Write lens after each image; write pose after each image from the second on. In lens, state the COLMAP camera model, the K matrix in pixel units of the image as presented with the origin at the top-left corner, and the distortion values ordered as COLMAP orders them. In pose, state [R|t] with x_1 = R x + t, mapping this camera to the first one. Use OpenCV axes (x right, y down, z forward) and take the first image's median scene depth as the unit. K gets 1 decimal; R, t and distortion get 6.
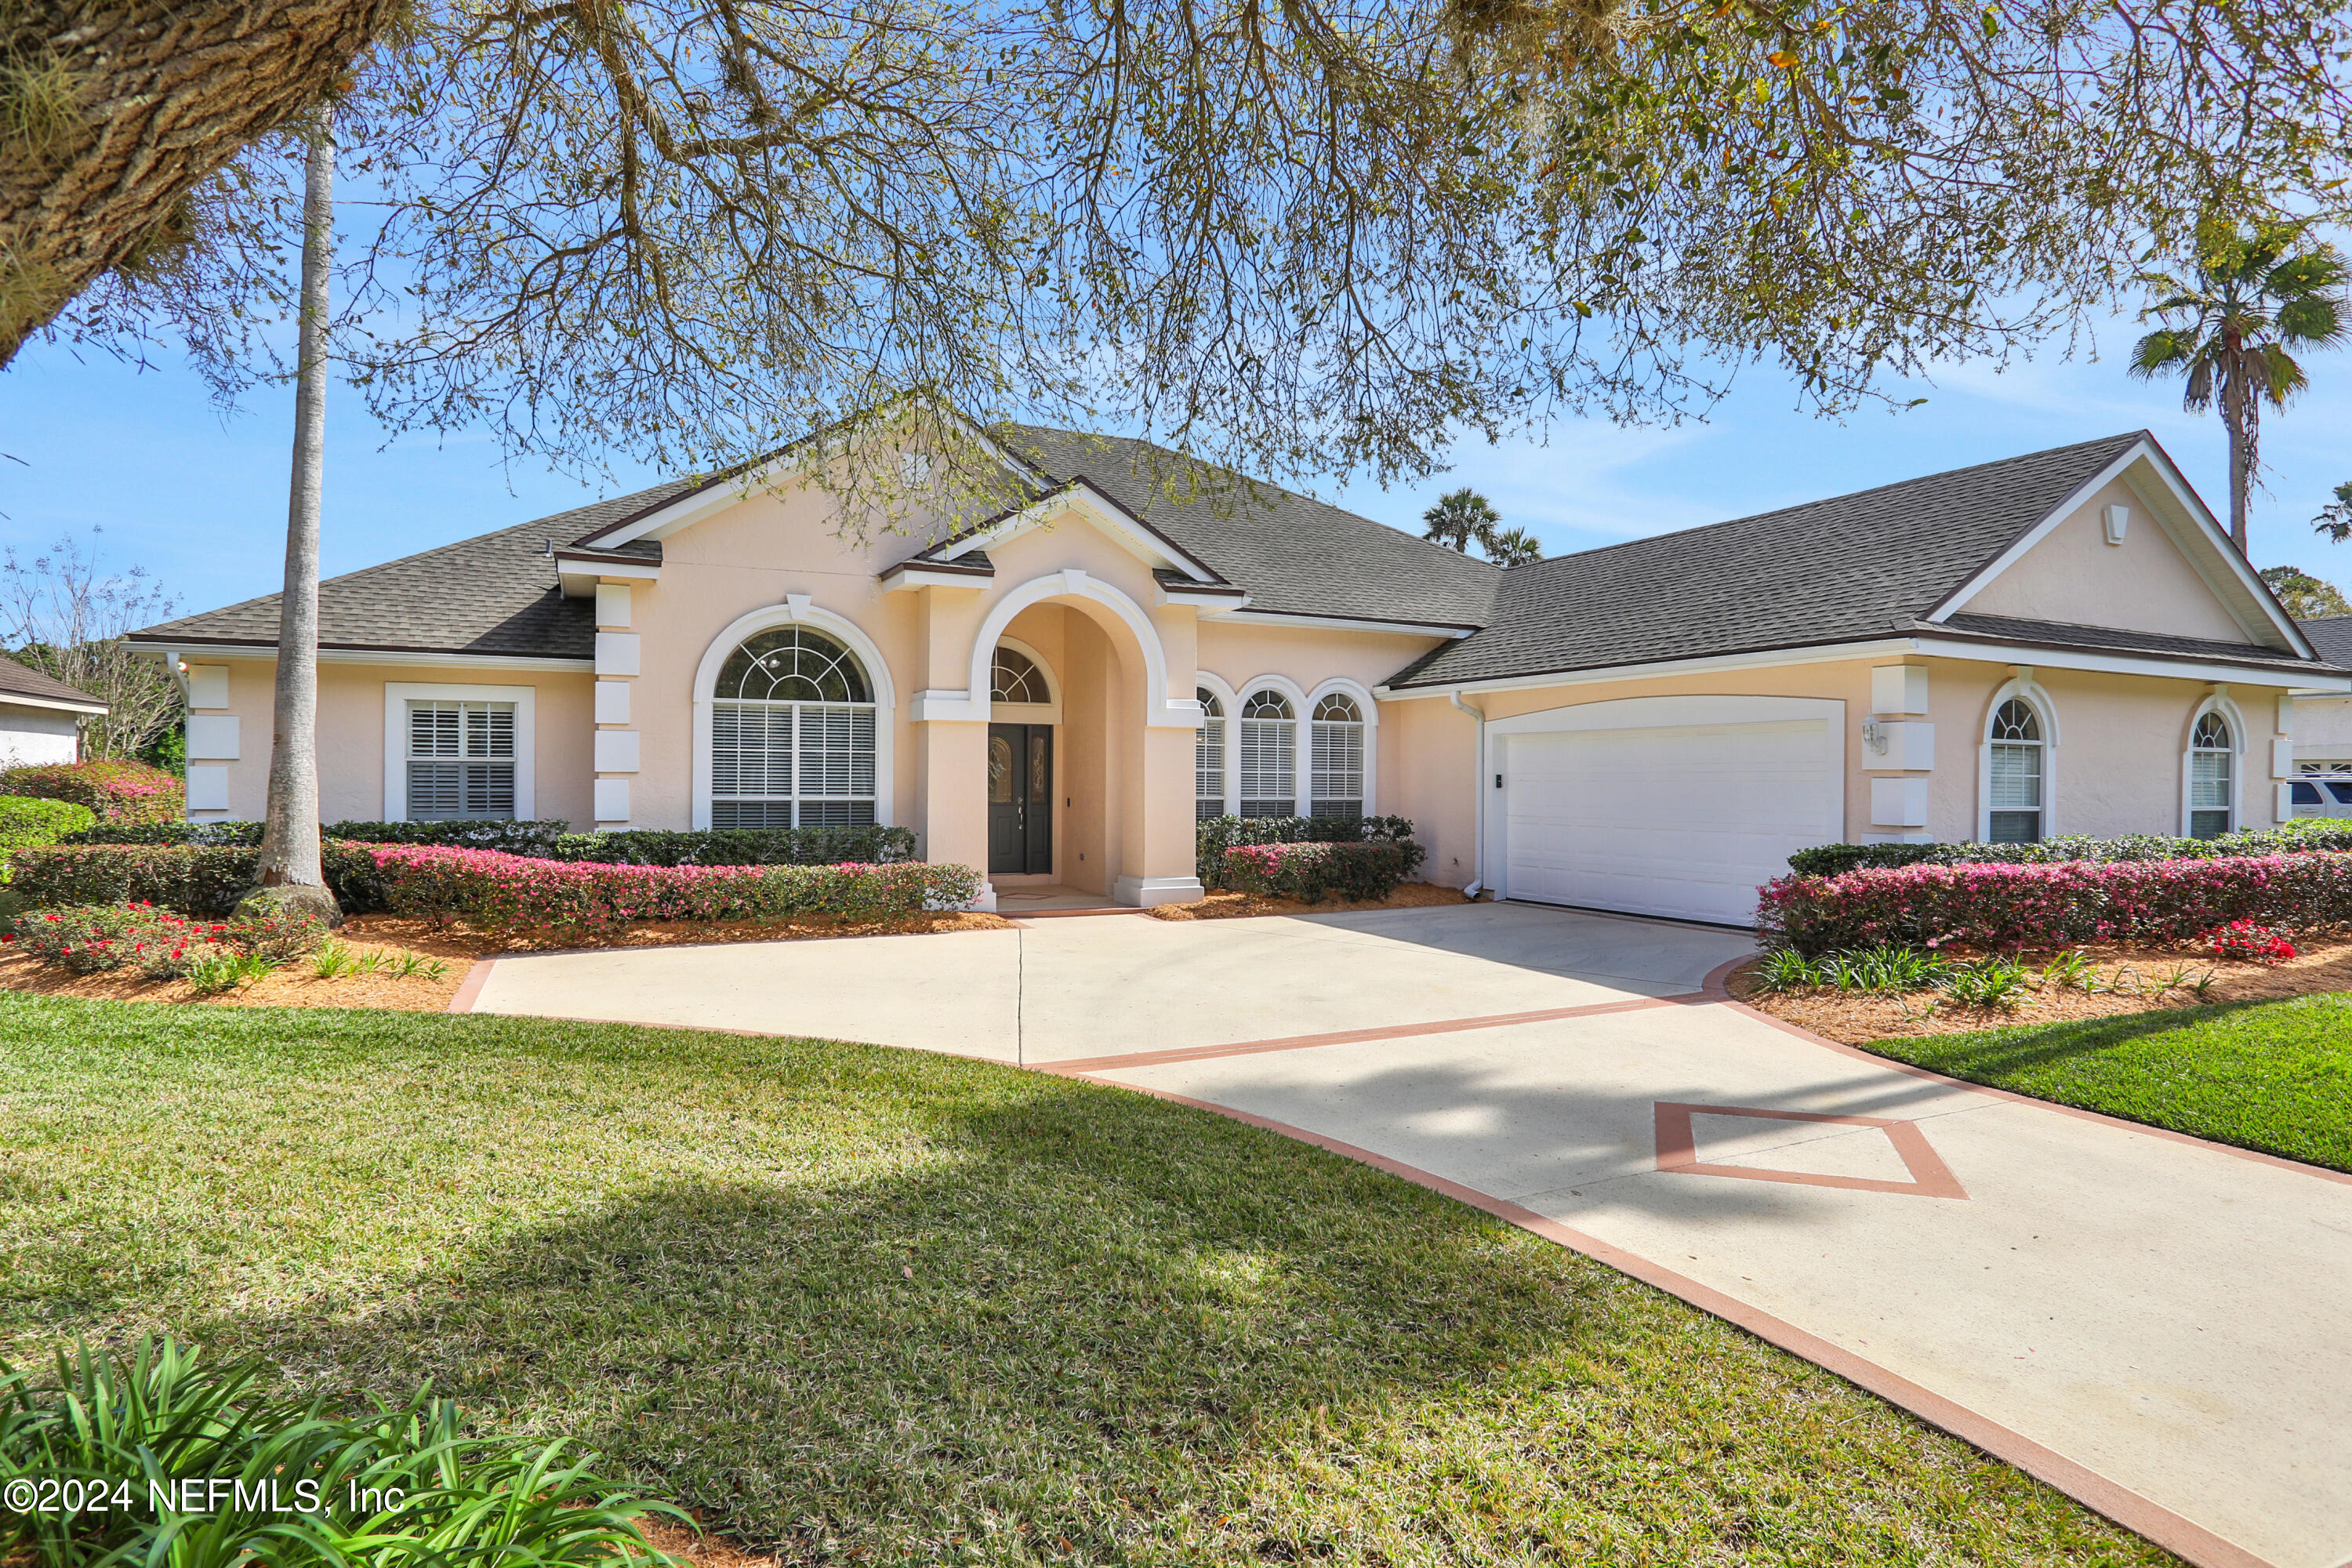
lens RADIAL K [[1263.9, 0, 1176.0], [0, 1263.9, 784.0], [0, 0, 1]] dist [-0.070464, 0.039405]
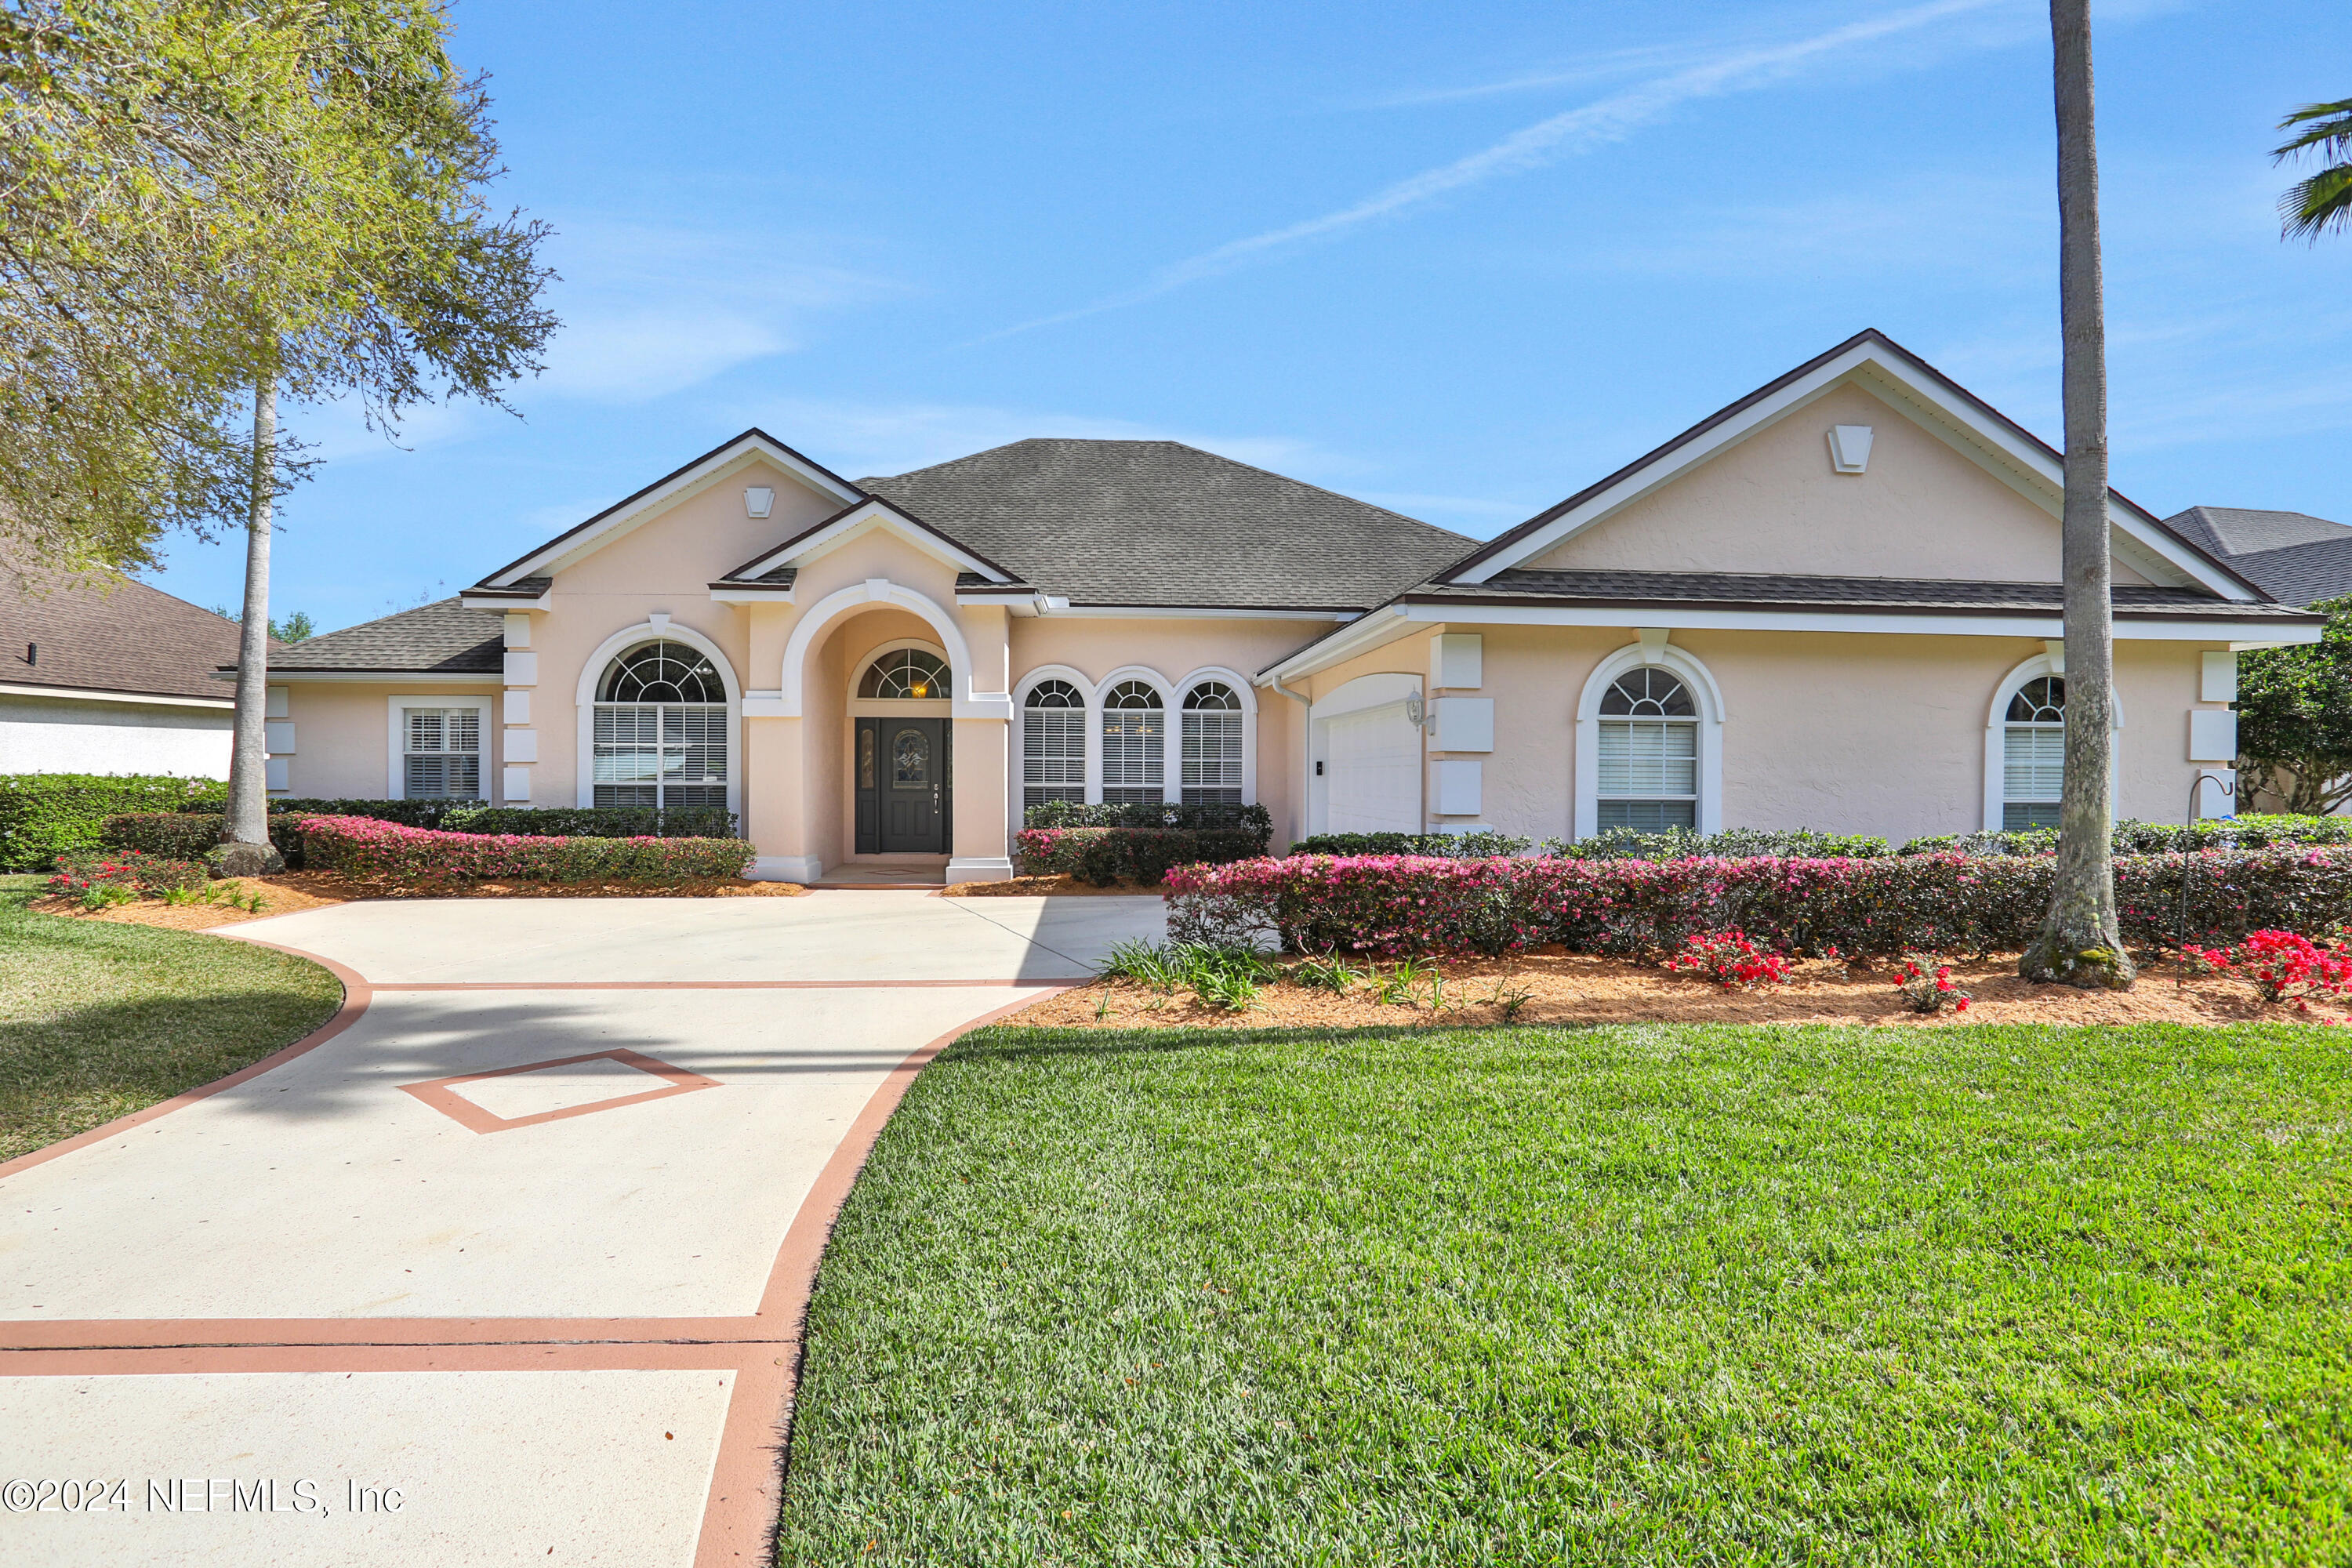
lens RADIAL K [[1260.0, 0, 1216.9], [0, 1260.0, 790.6], [0, 0, 1]] dist [-0.067133, 0.035725]
pose [[0.931492, 0.004030, -0.363740, 0.646169], [-0.000462, 0.999951, 0.009896, 0.006592], [0.363762, -0.009050, 0.931448, 0.082545]]
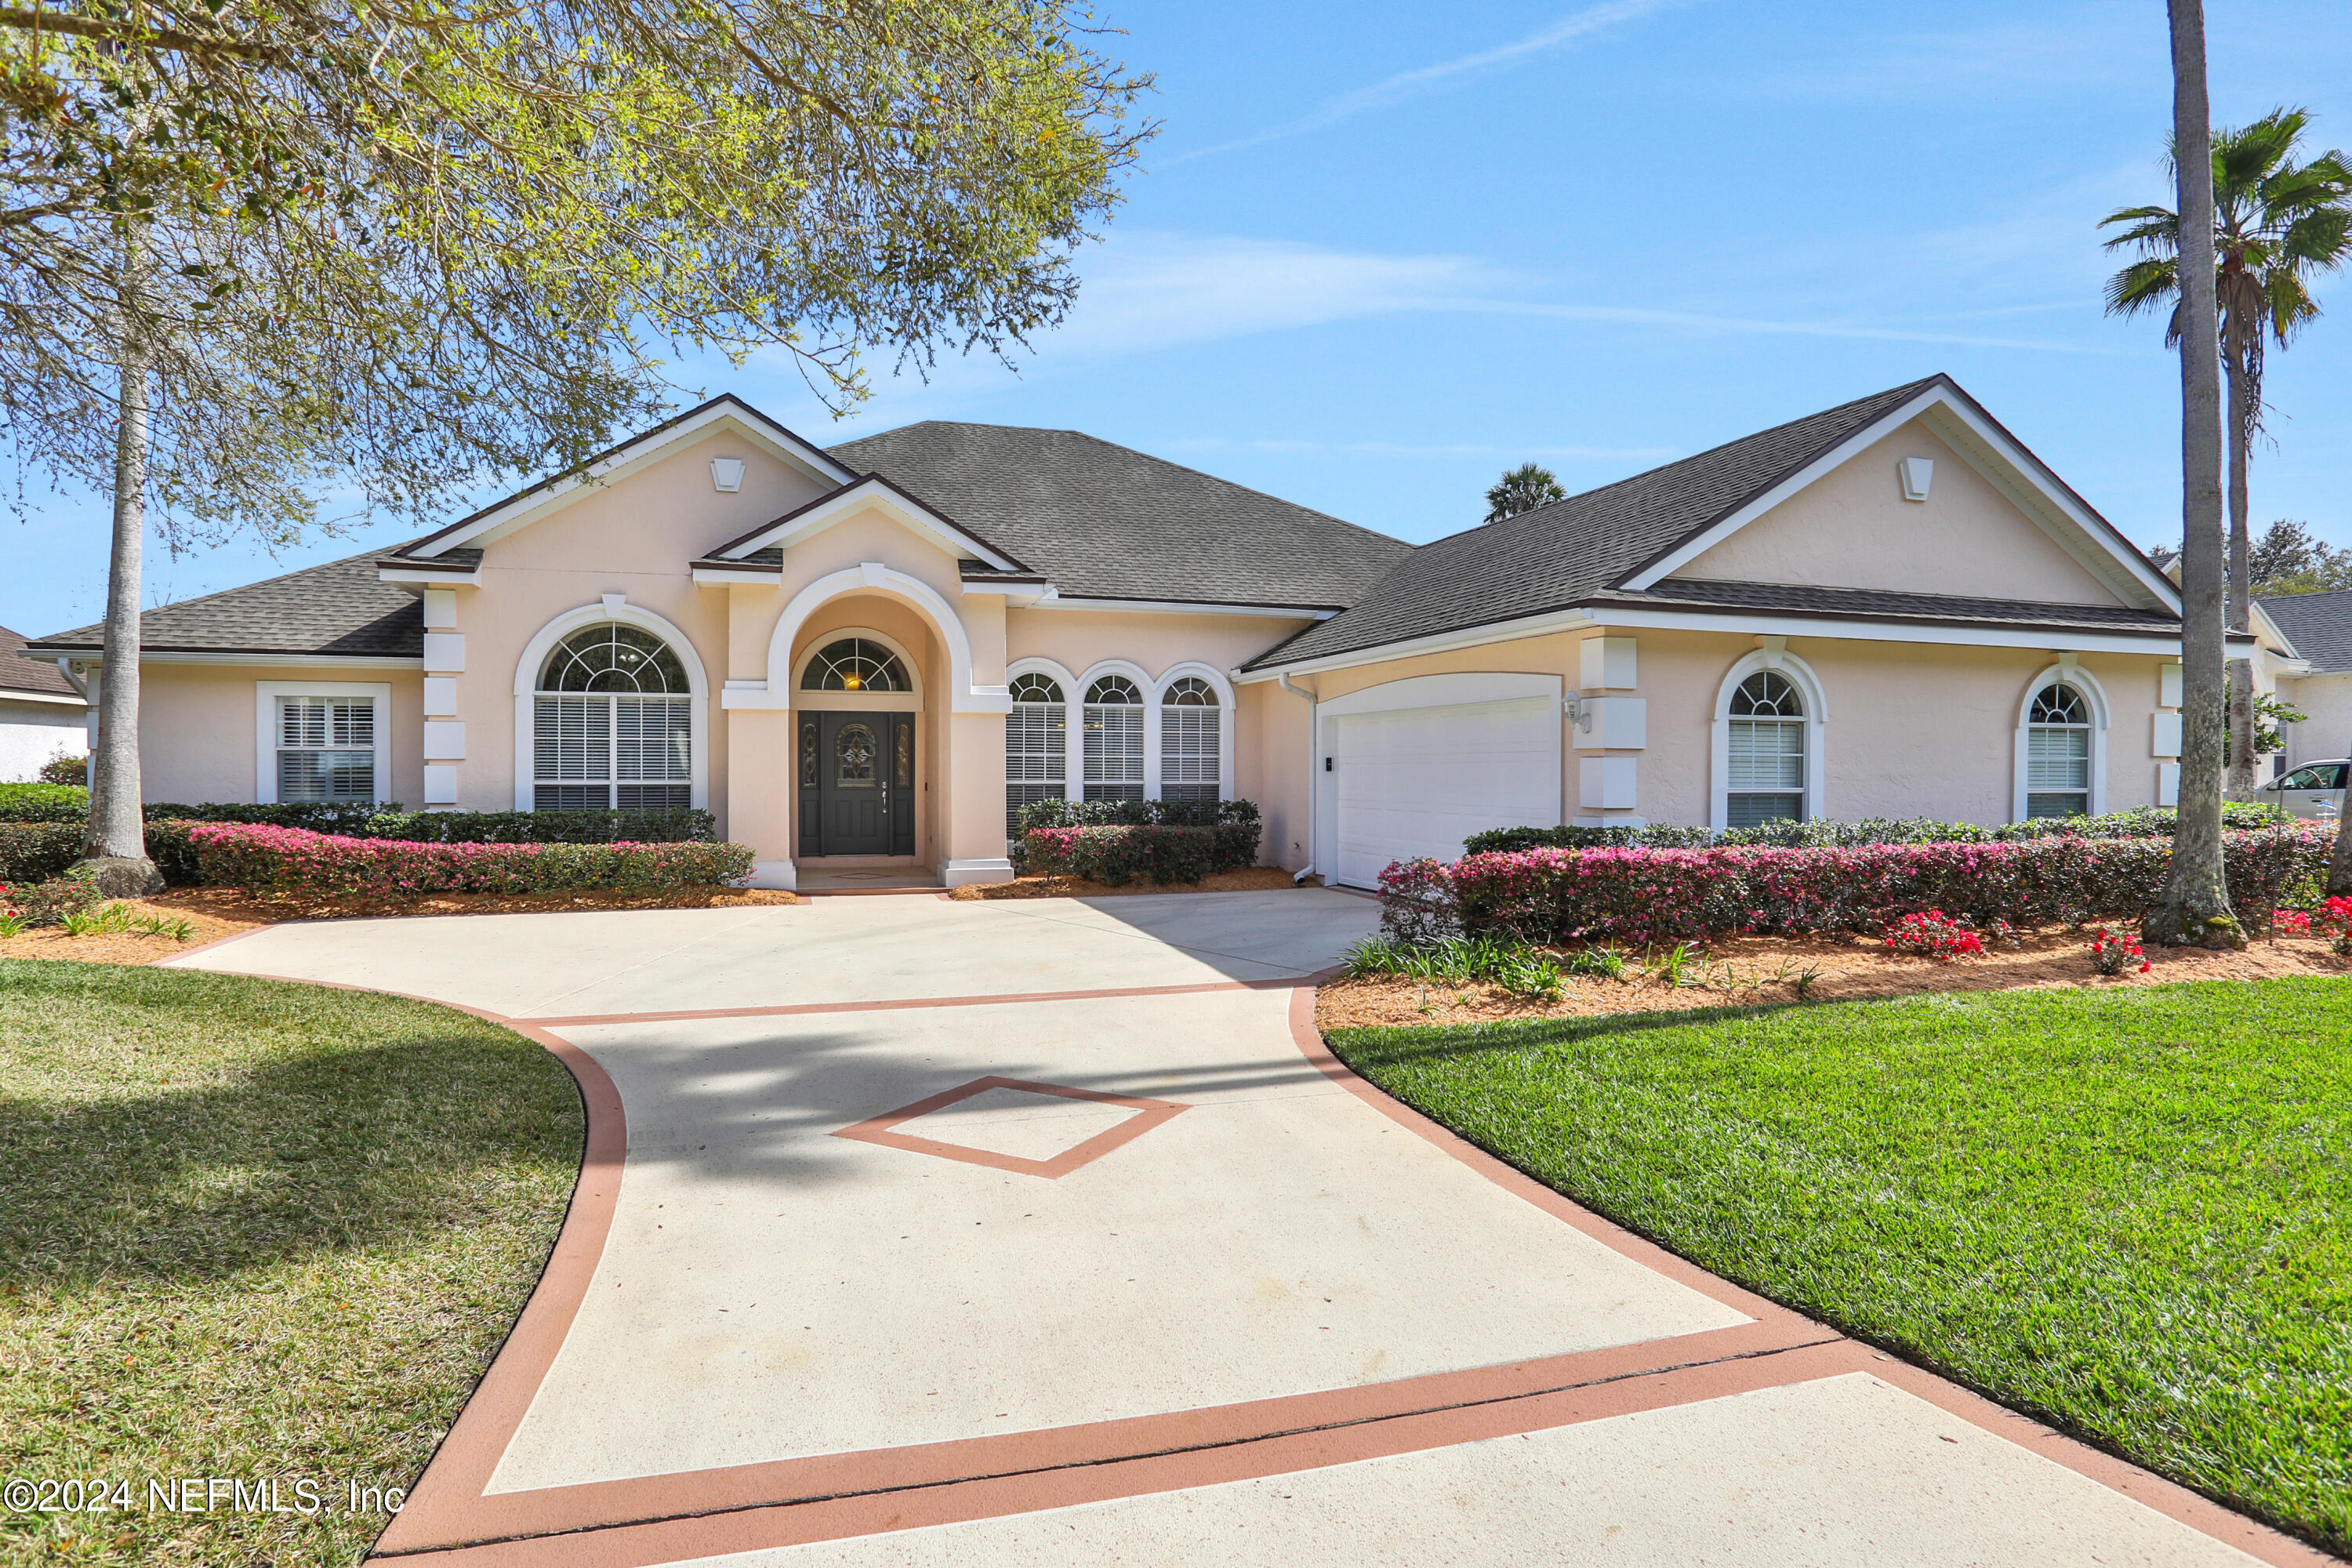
lens RADIAL K [[1263.9, 0, 1176.0], [0, 1263.9, 784.0], [0, 0, 1]] dist [-0.070464, 0.039405]
pose [[0.988763, -0.002113, -0.149479, 0.345105], [0.003383, 0.999960, 0.008242, 0.005541], [0.149456, -0.008655, 0.988730, 0.010171]]
